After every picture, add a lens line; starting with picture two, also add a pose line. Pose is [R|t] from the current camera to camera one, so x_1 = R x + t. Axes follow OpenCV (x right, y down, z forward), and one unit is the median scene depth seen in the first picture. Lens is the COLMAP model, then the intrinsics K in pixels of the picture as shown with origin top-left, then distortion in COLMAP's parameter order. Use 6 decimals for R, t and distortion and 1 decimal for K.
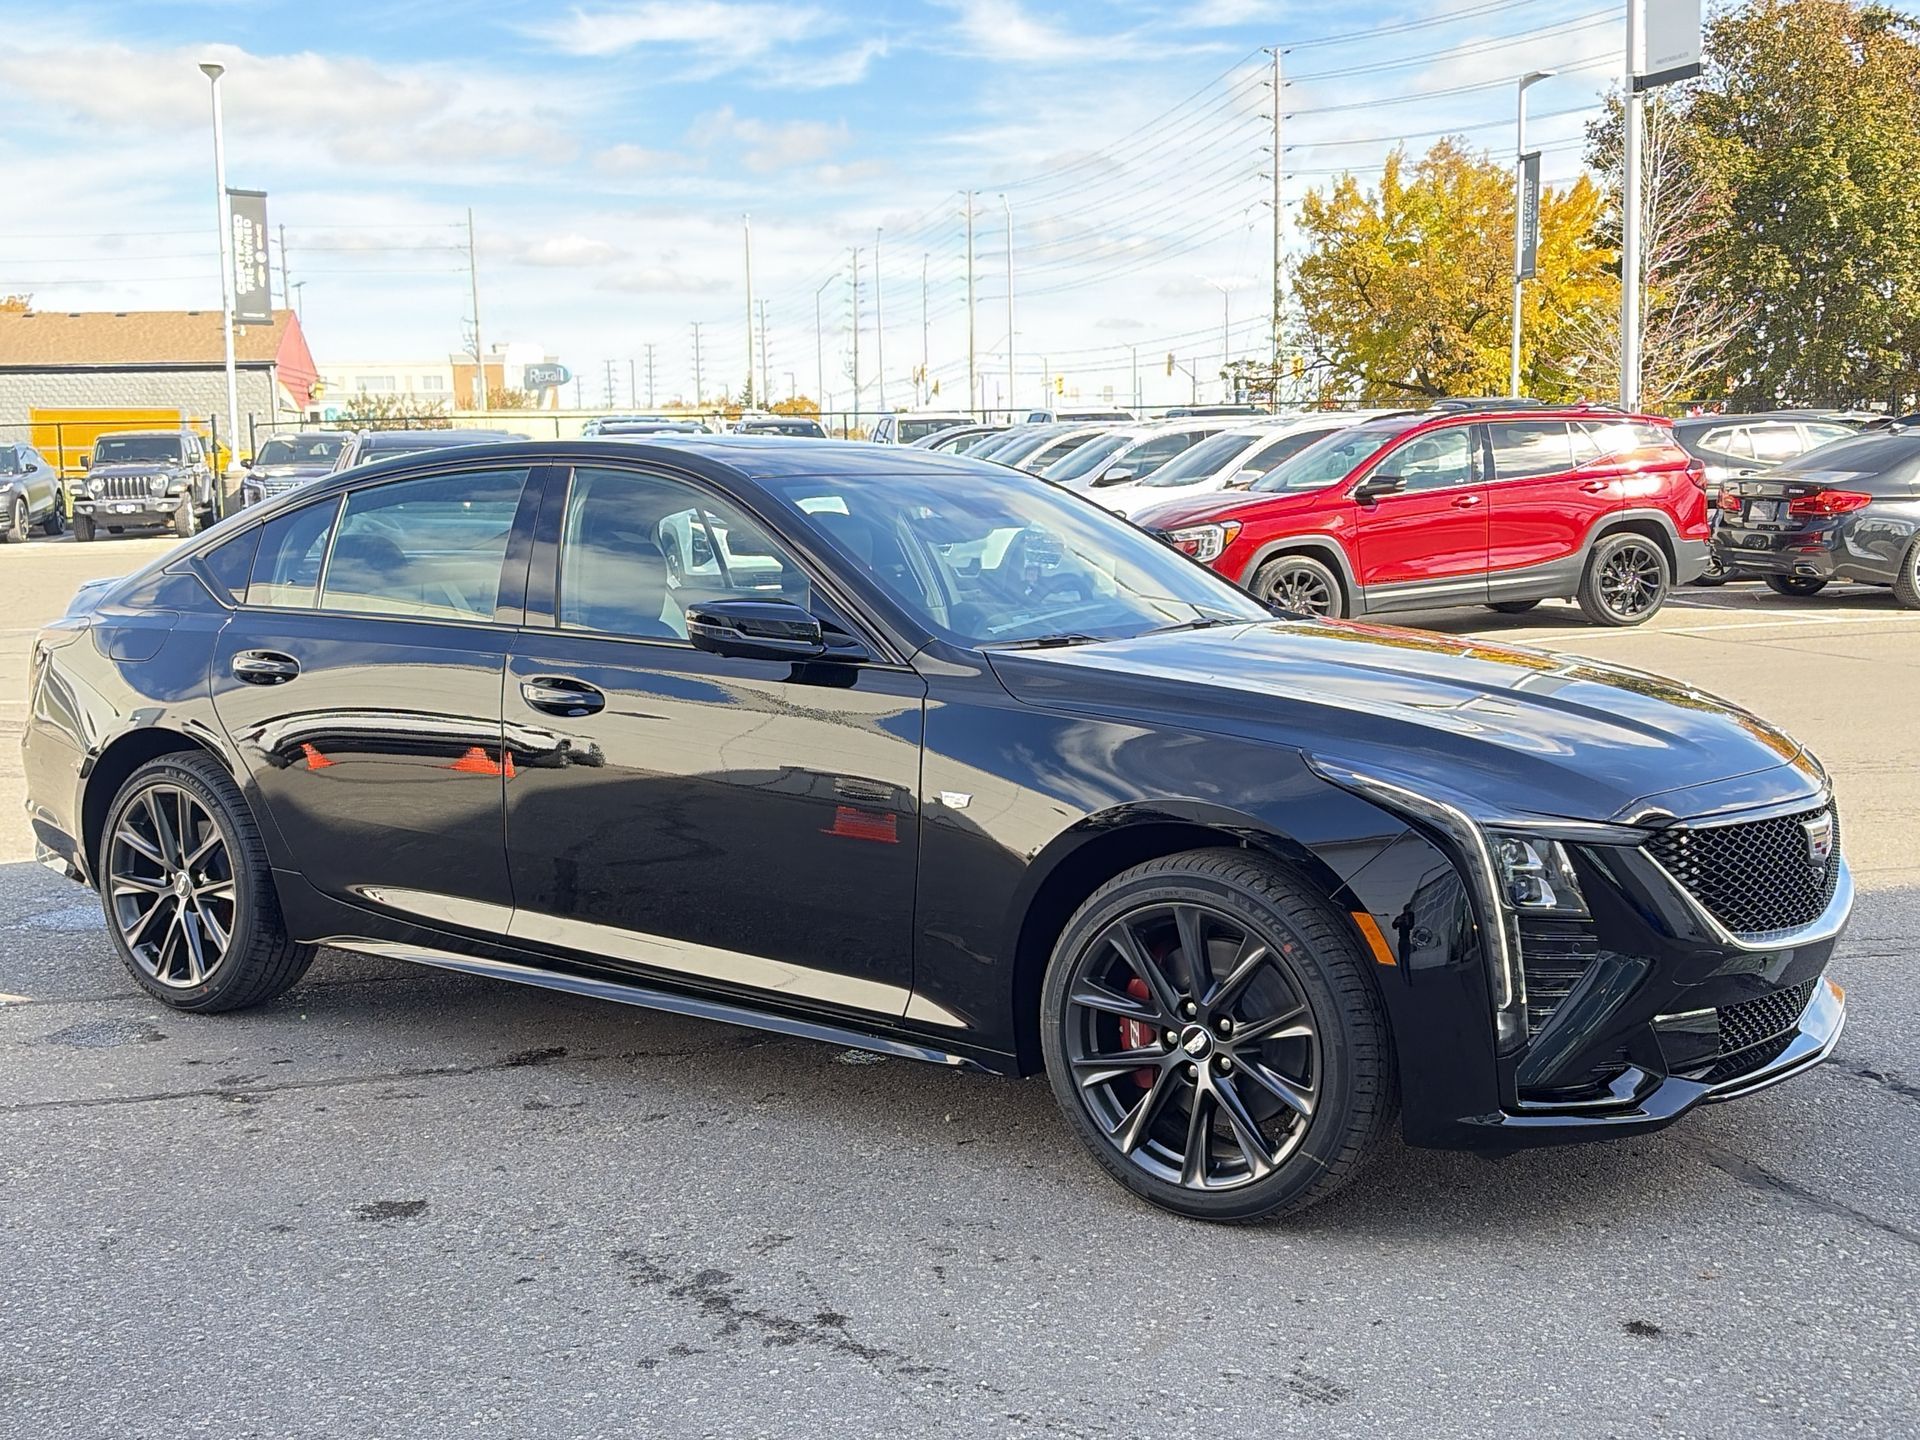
lens RADIAL K [[2168.4, 0, 960.0], [0, 2168.4, 720.0], [0, 0, 1]] dist [0.202457, -0.679542]
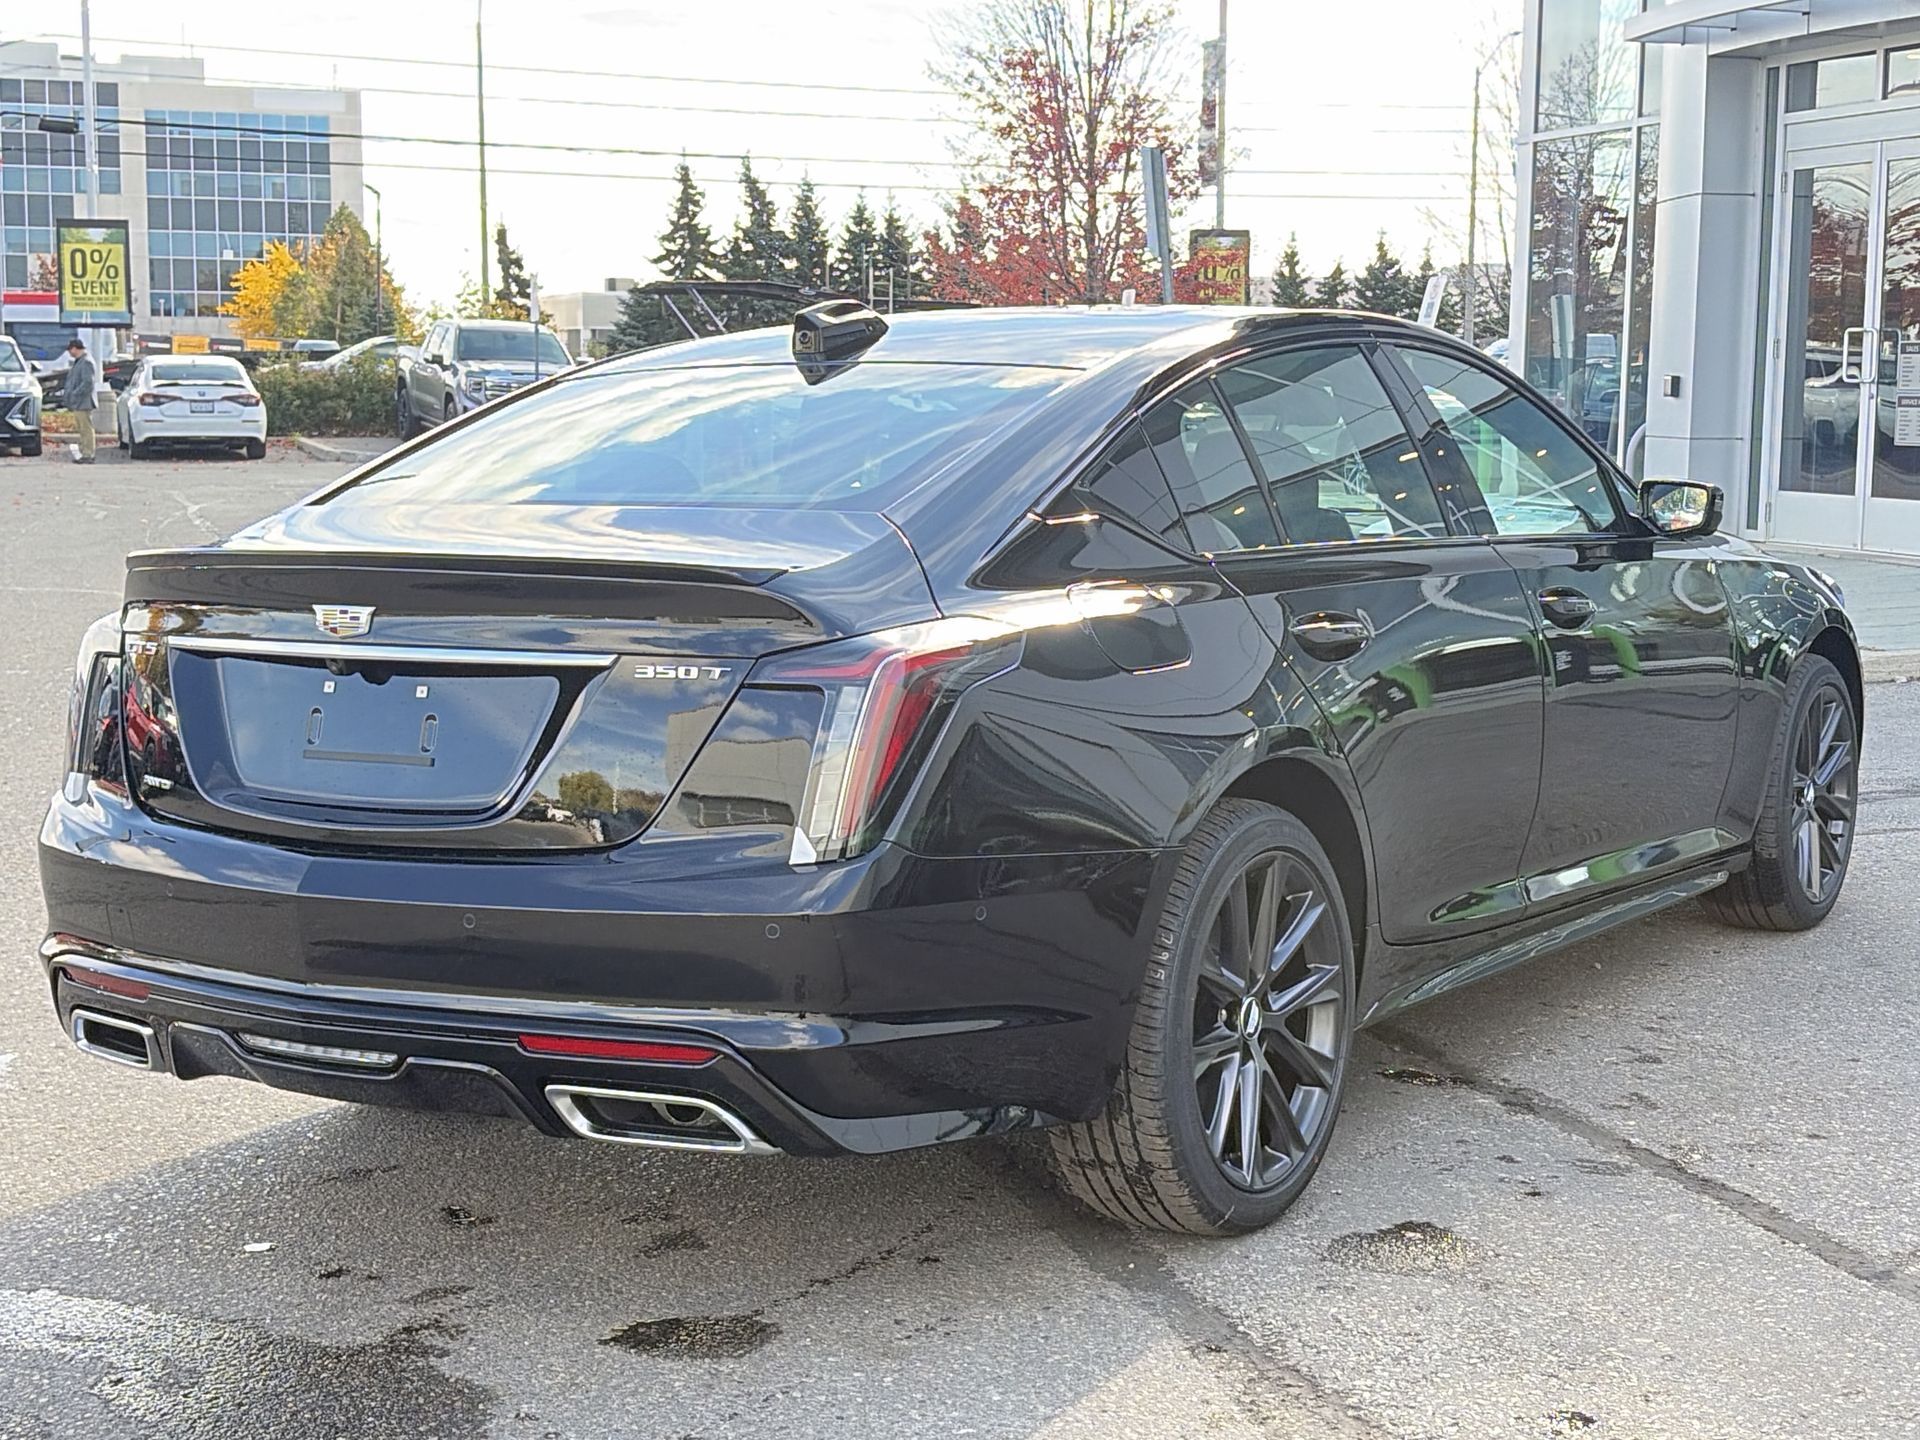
lens RADIAL K [[2792.6, 0, 960.0], [0, 2792.6, 720.0], [0, 0, 1]] dist [0.241175, -1.045720]
pose [[-0.042086, -0.099931, 0.994104, -1.112727], [0.116720, 0.987681, 0.104227, -0.096419], [-0.992273, 0.120418, -0.029904, 1.096513]]
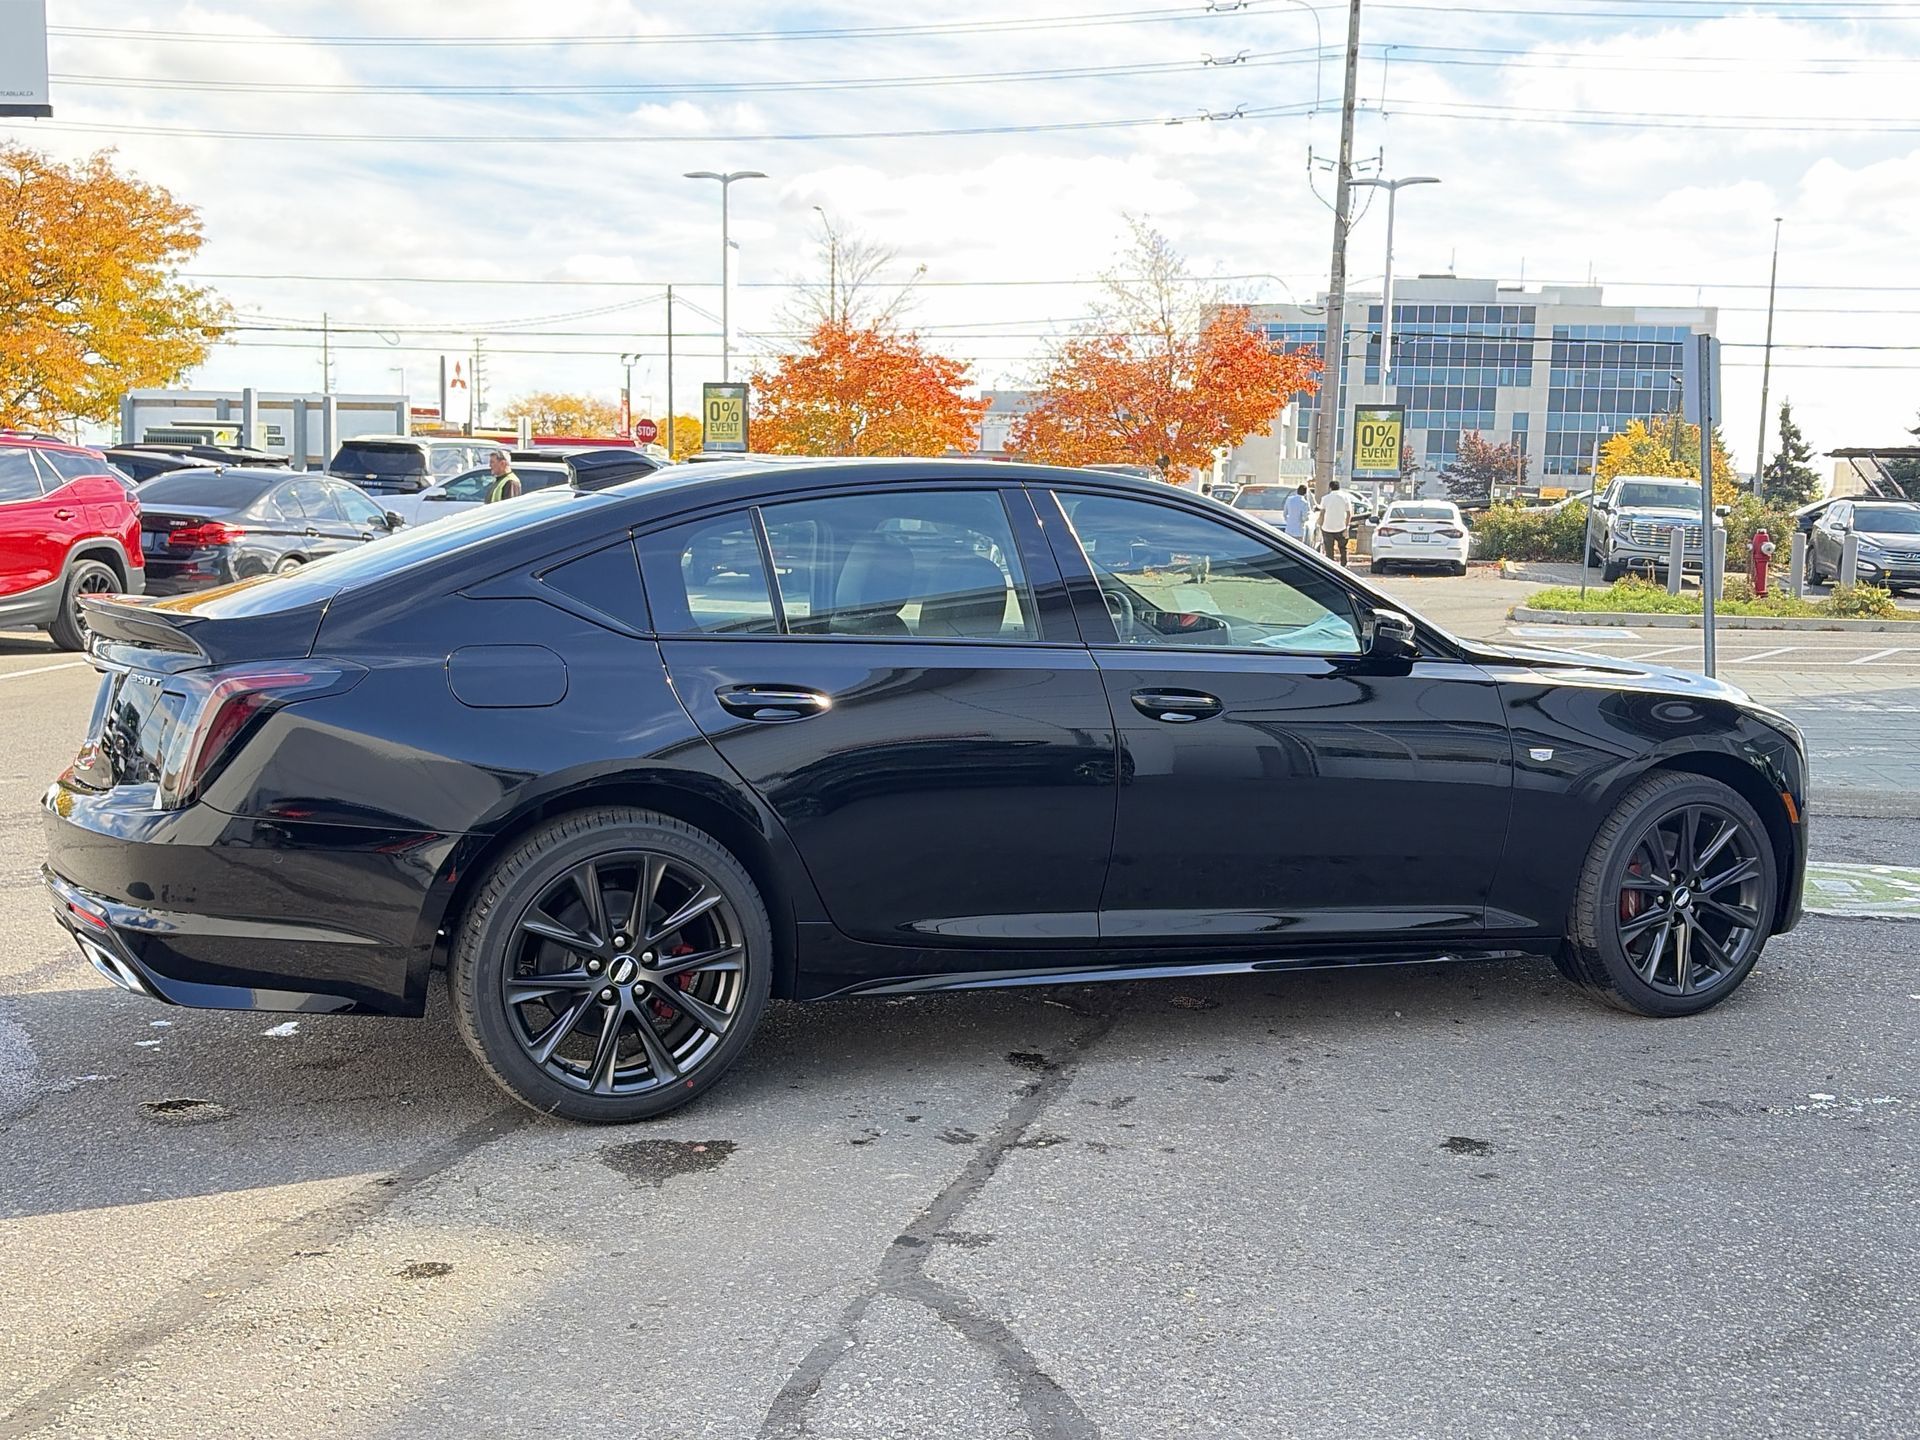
lens RADIAL K [[2021.8, 0, 960.0], [0, 2021.8, 720.0], [0, 0, 1]] dist [0.178665, -0.563845]
pose [[0.504583, -0.058443, 0.861383, -0.948552], [0.066043, 0.997396, 0.028985, -0.033624], [-0.860833, 0.042263, 0.507129, 0.497809]]
